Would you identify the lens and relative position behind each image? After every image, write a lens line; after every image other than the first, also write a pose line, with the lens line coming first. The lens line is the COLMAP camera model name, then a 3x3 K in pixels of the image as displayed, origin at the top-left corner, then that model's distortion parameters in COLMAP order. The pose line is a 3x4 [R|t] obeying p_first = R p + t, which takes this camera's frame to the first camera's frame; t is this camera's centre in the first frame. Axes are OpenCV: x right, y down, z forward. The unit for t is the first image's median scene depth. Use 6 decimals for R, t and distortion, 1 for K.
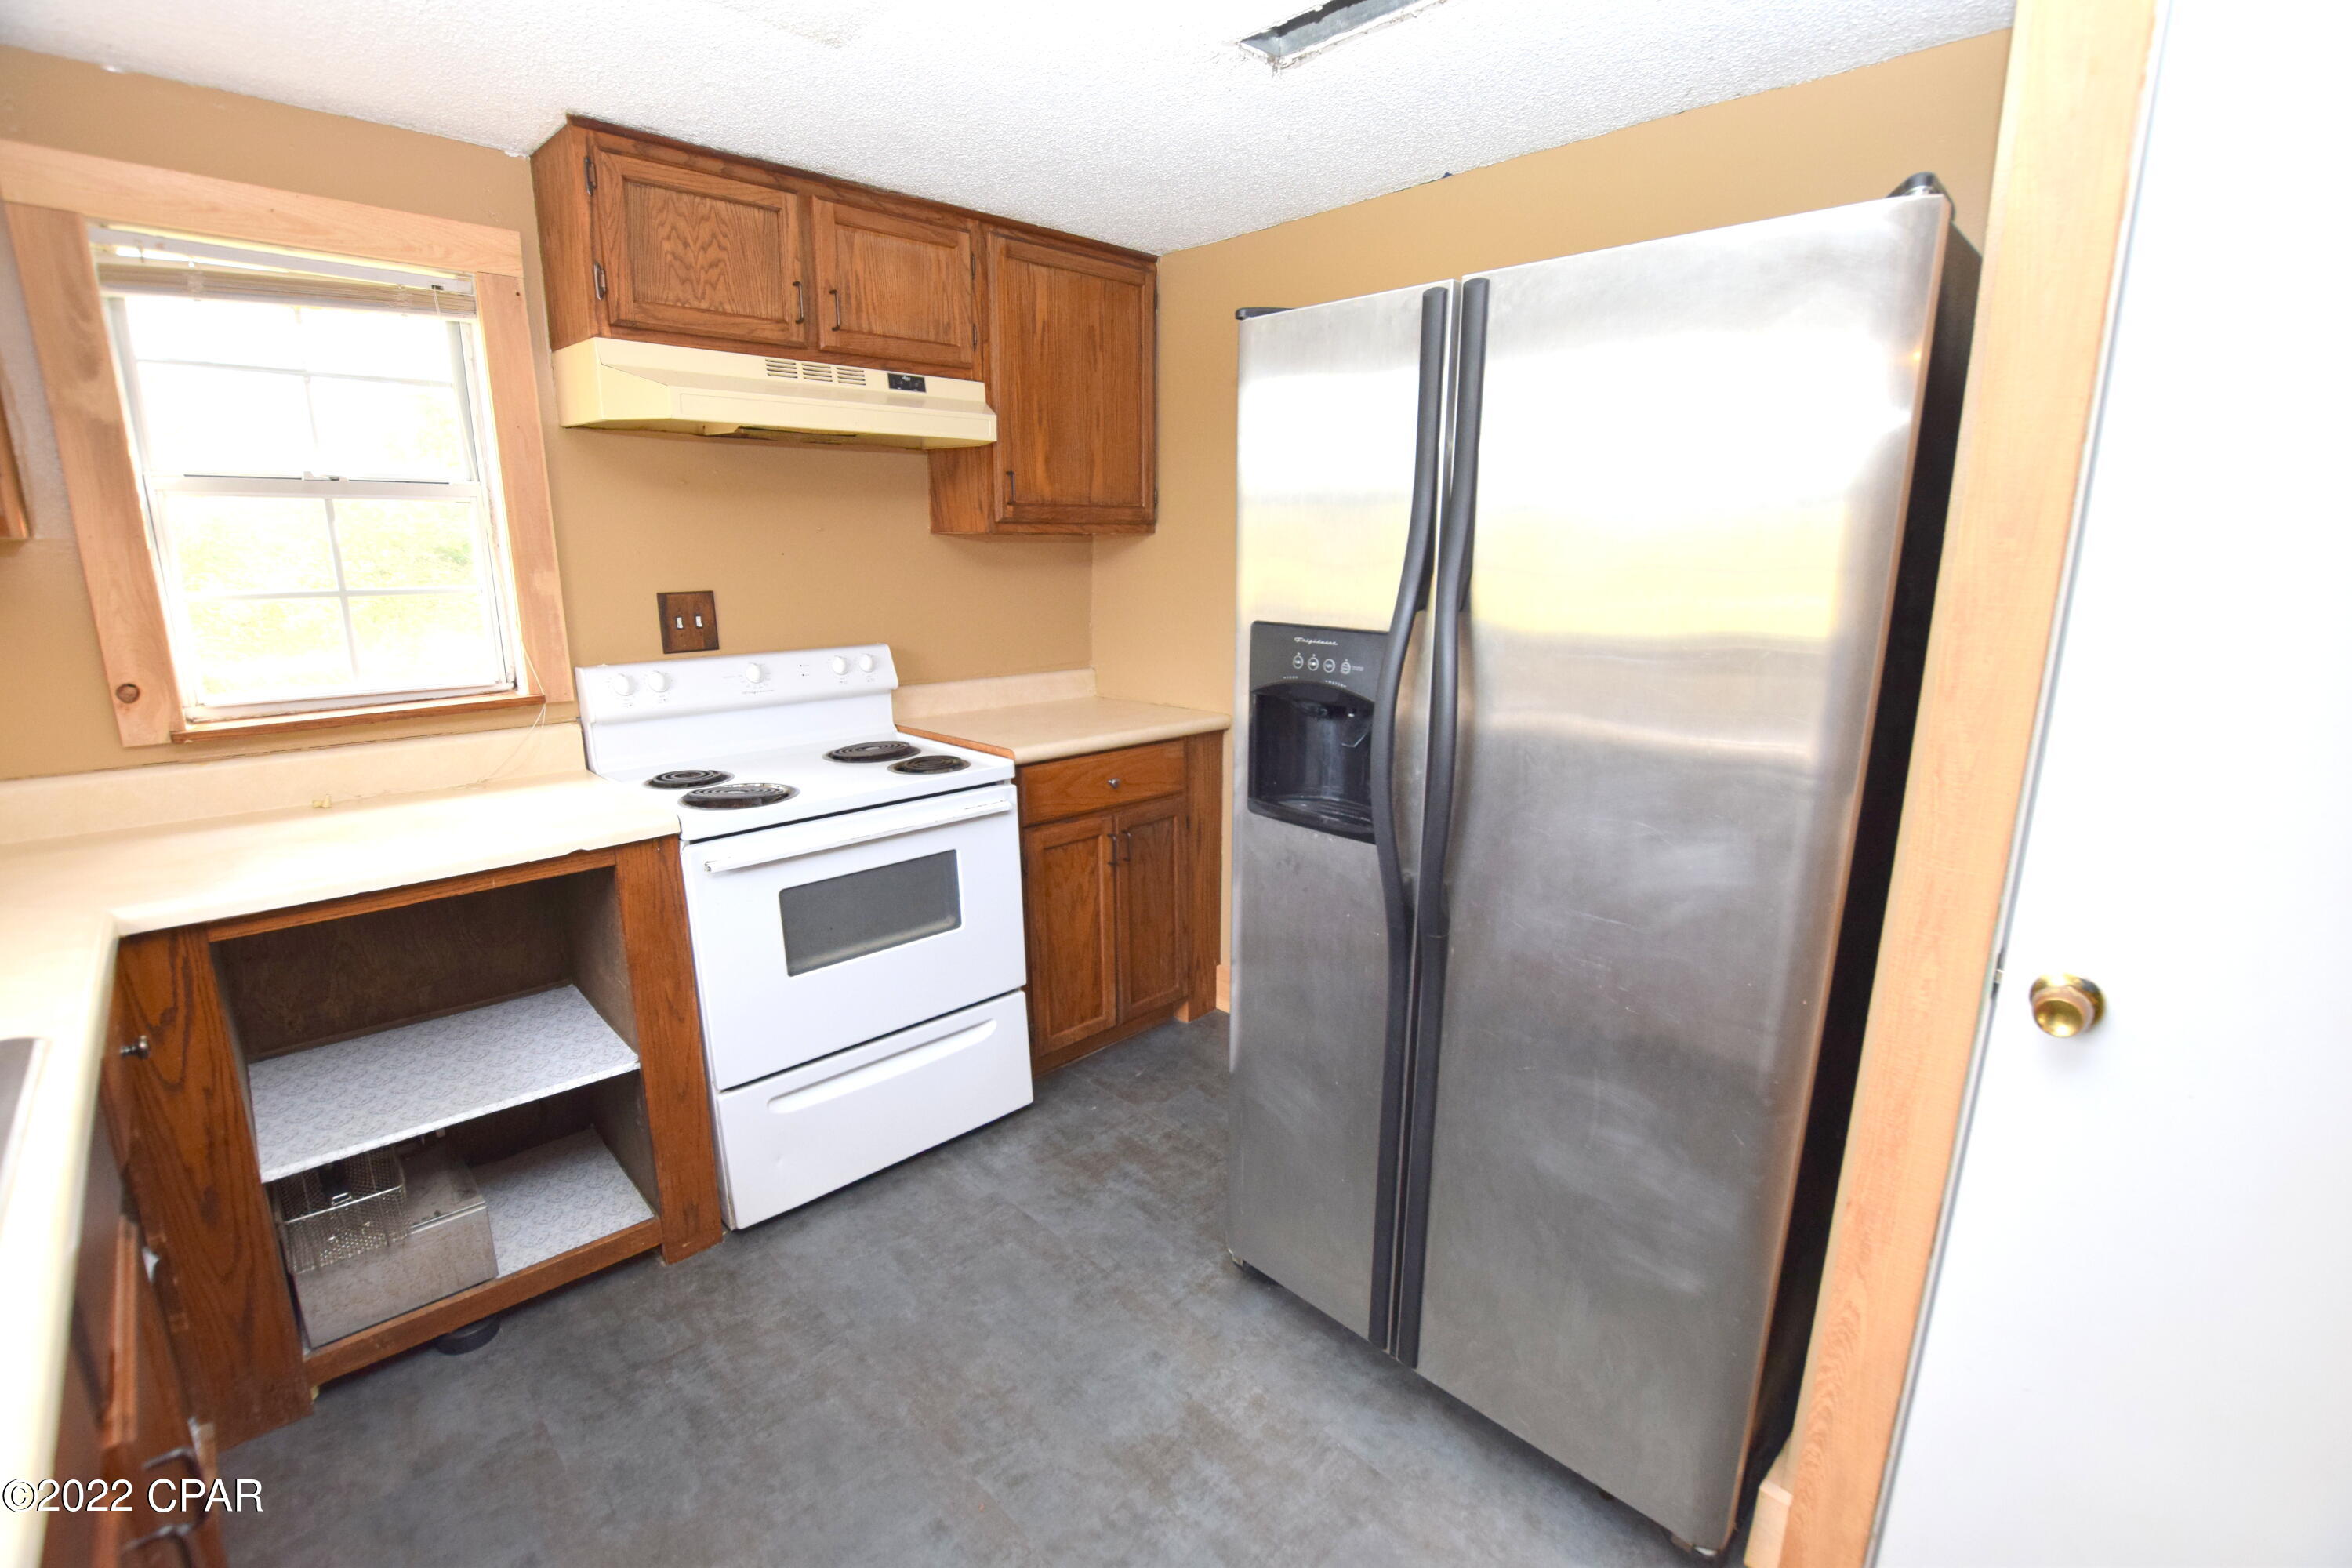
lens RADIAL K [[1053.4, 0, 1171.9], [0, 1053.4, 791.8], [0, 0, 1]] dist [-0.011293, -0.000085]
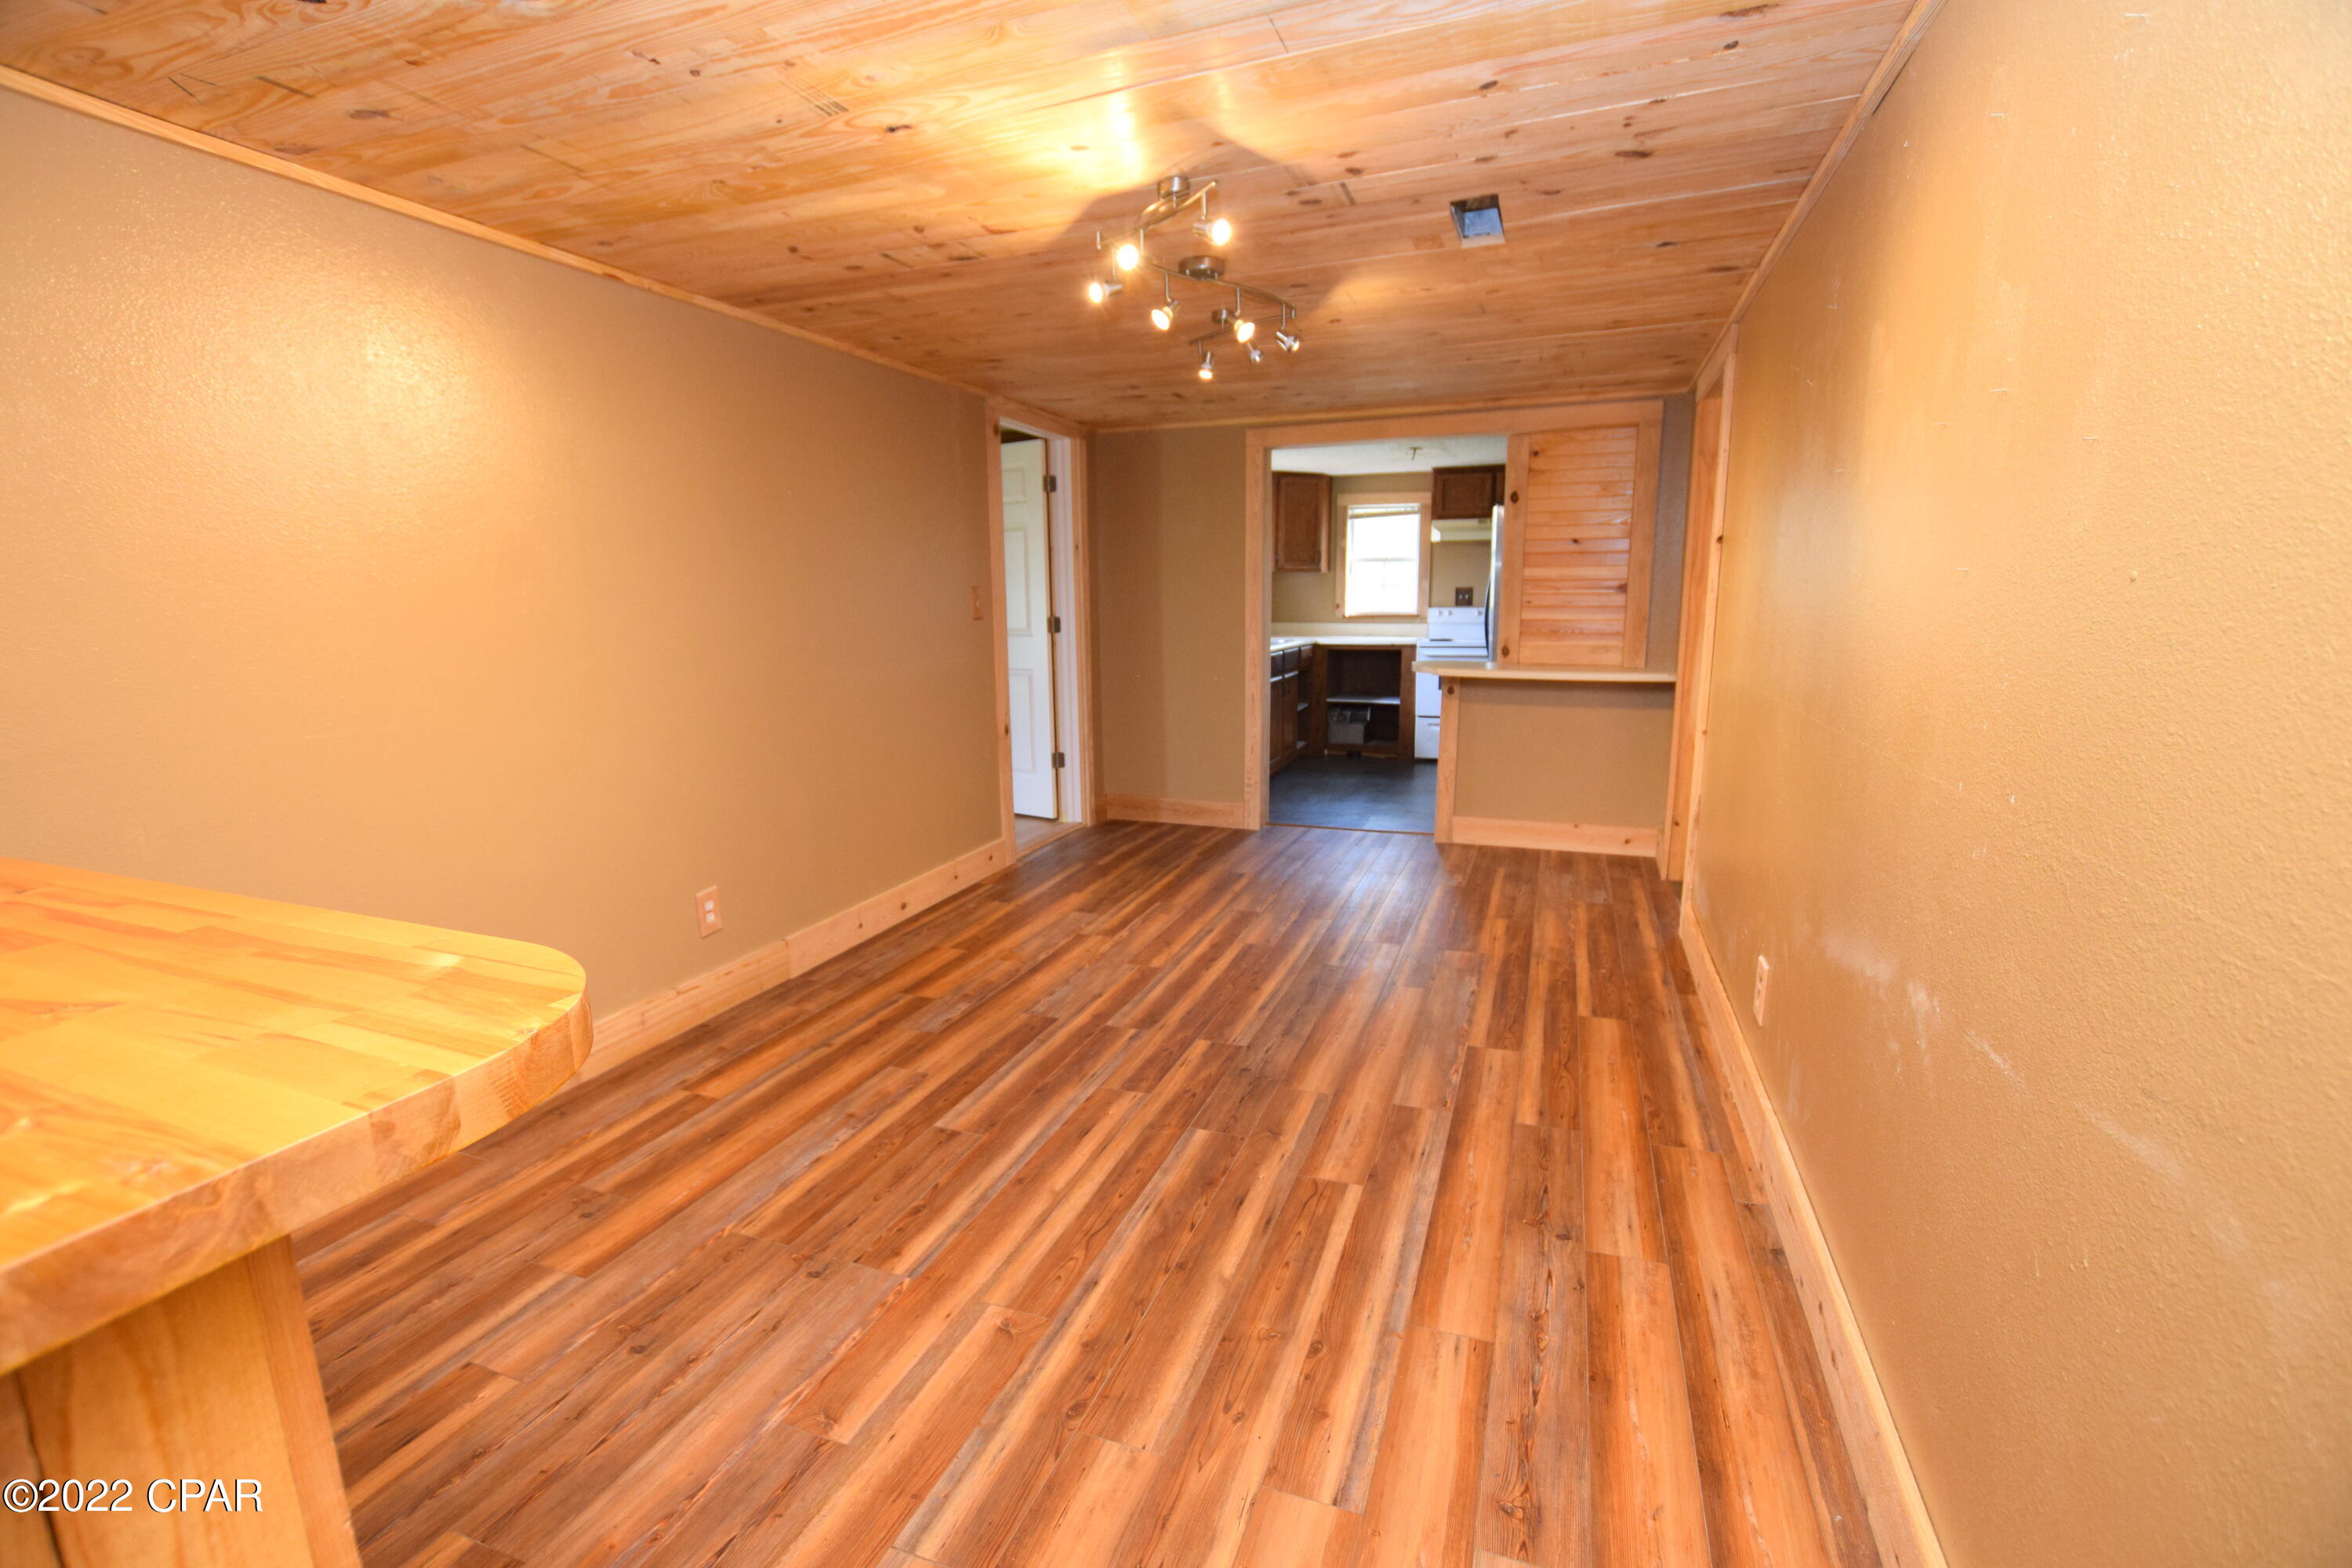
lens RADIAL K [[1053.4, 0, 1171.9], [0, 1053.4, 791.8], [0, 0, 1]] dist [-0.011293, -0.000085]
pose [[0.427807, 0.175044, -0.886759, 2.639401], [-0.198092, 0.975375, 0.096969, 0.360772], [0.881896, 0.134176, 0.451947, -1.480589]]
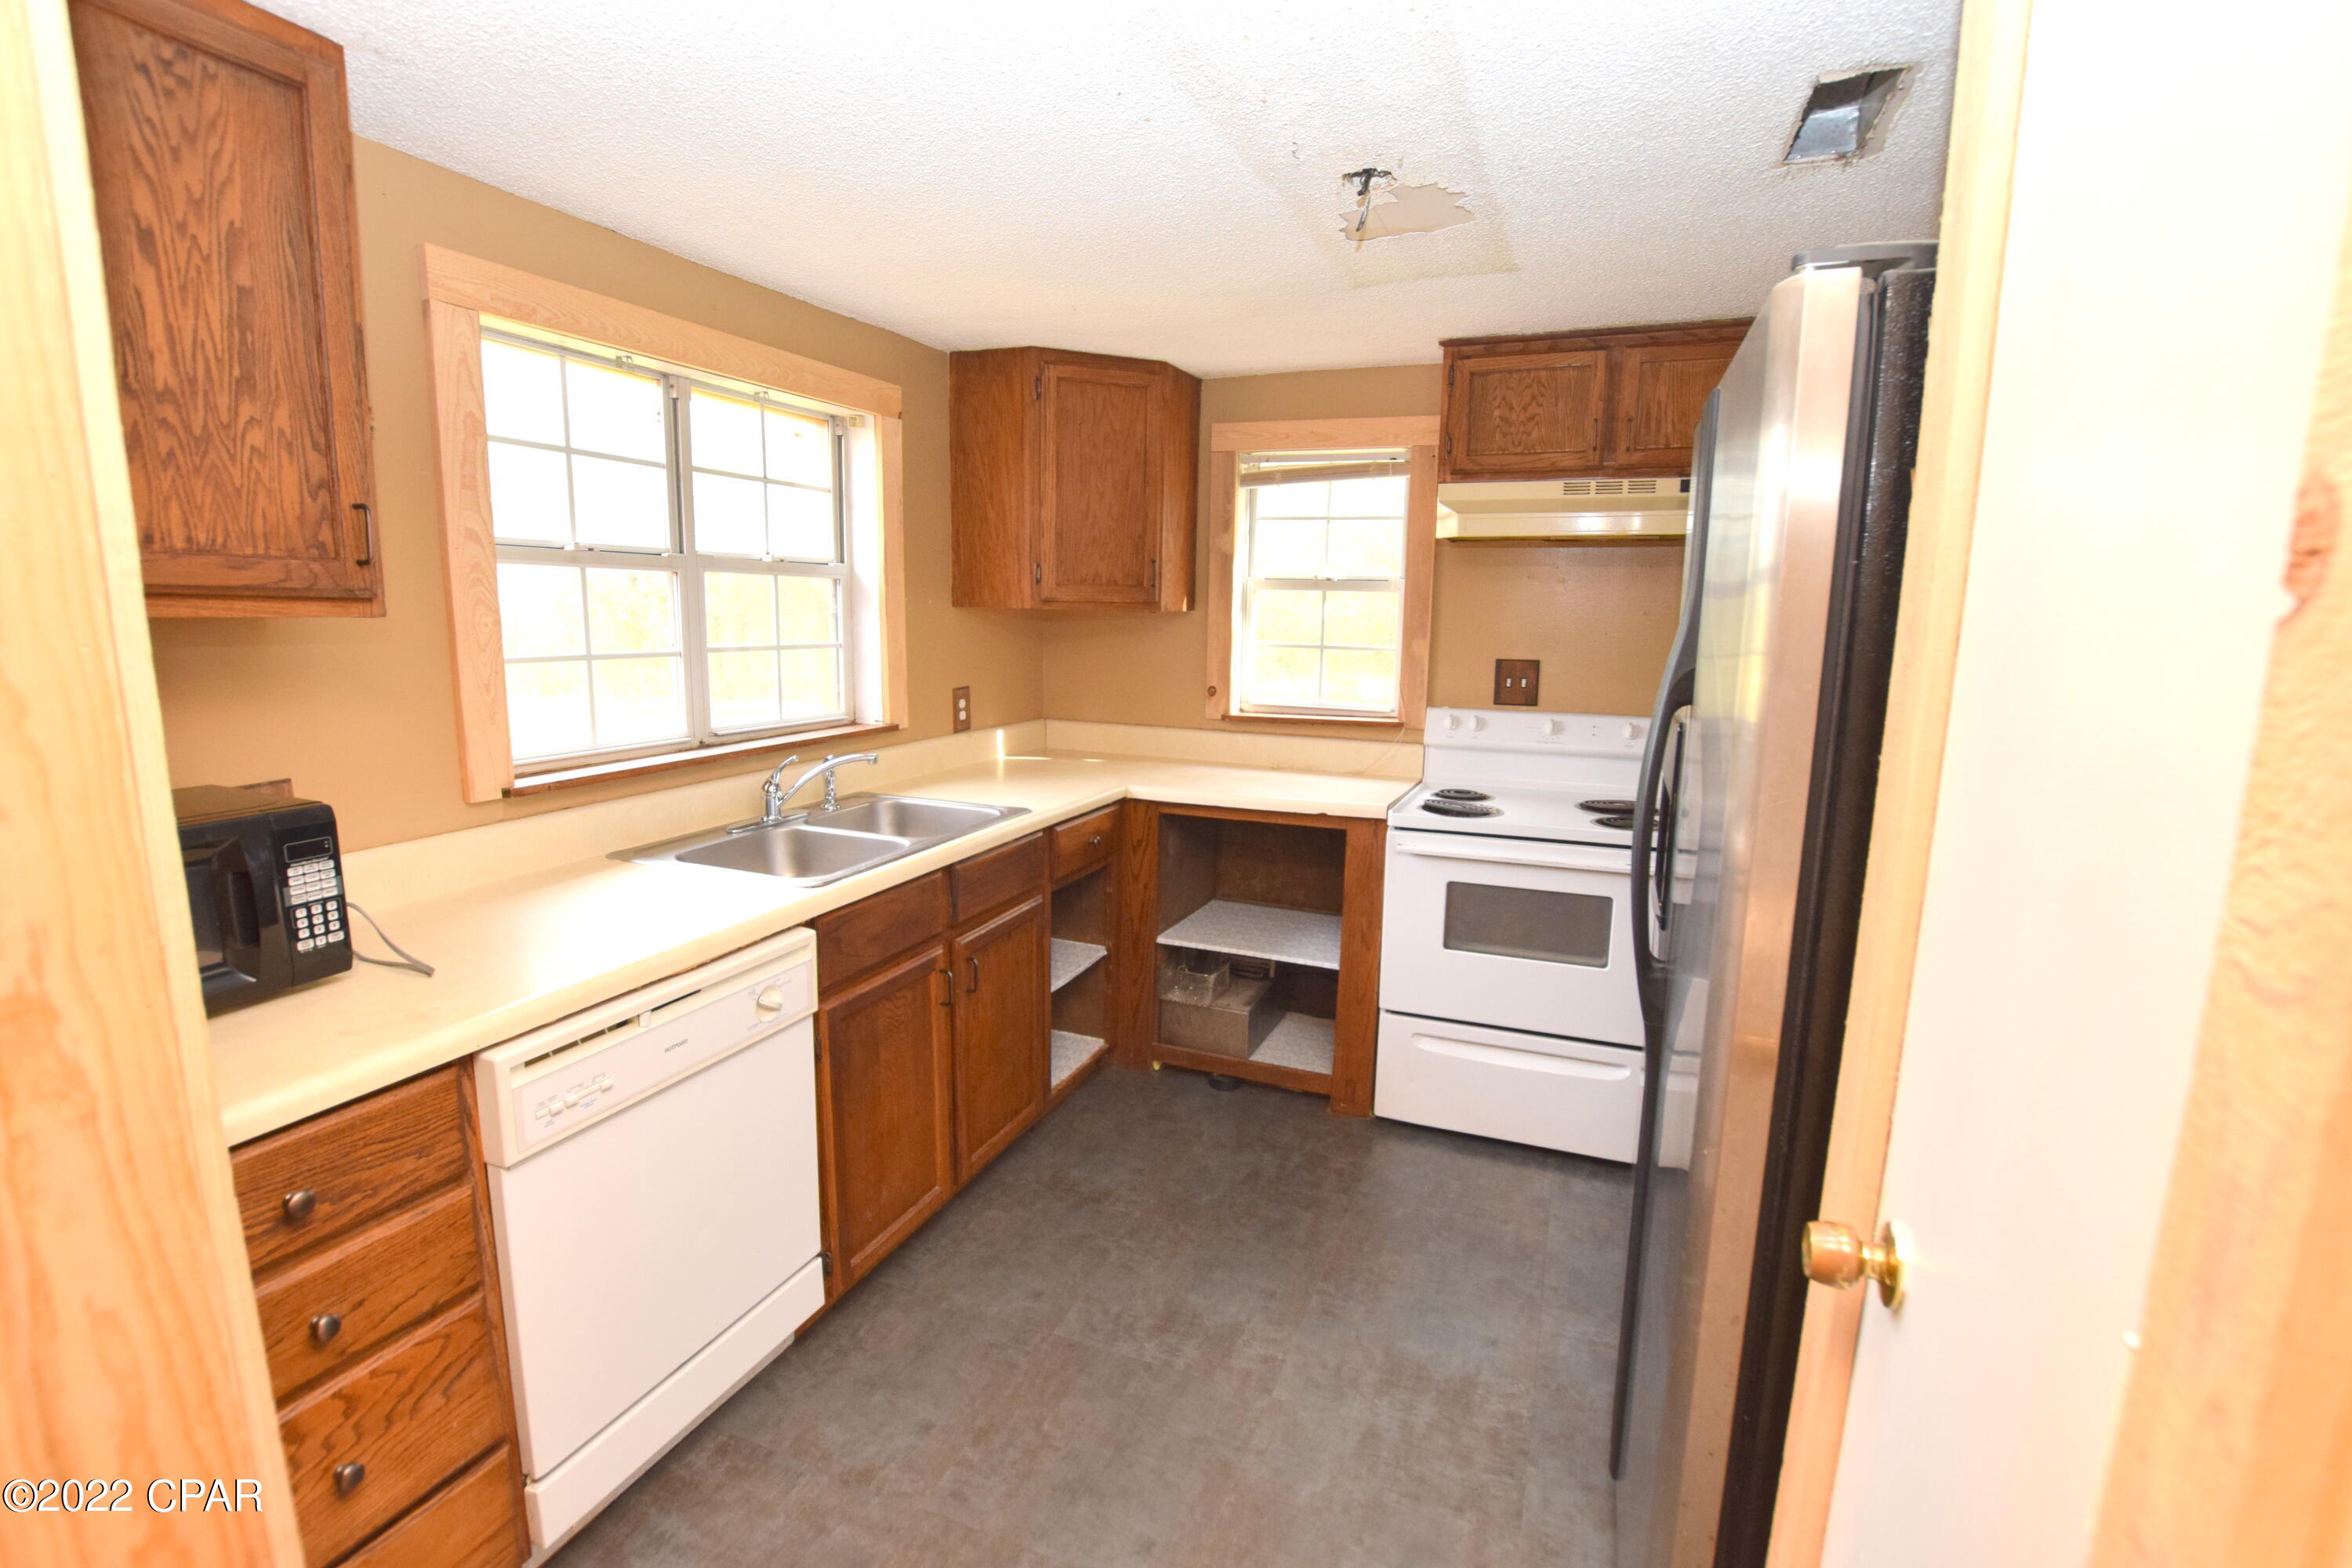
lens RADIAL K [[1053.4, 0, 1171.9], [0, 1053.4, 791.8], [0, 0, 1]] dist [-0.011293, -0.000085]
pose [[0.420853, 0.165823, -0.891844, 0.649685], [-0.225087, 0.971493, 0.074416, -0.037198], [0.878760, 0.169424, 0.446180, 0.081320]]
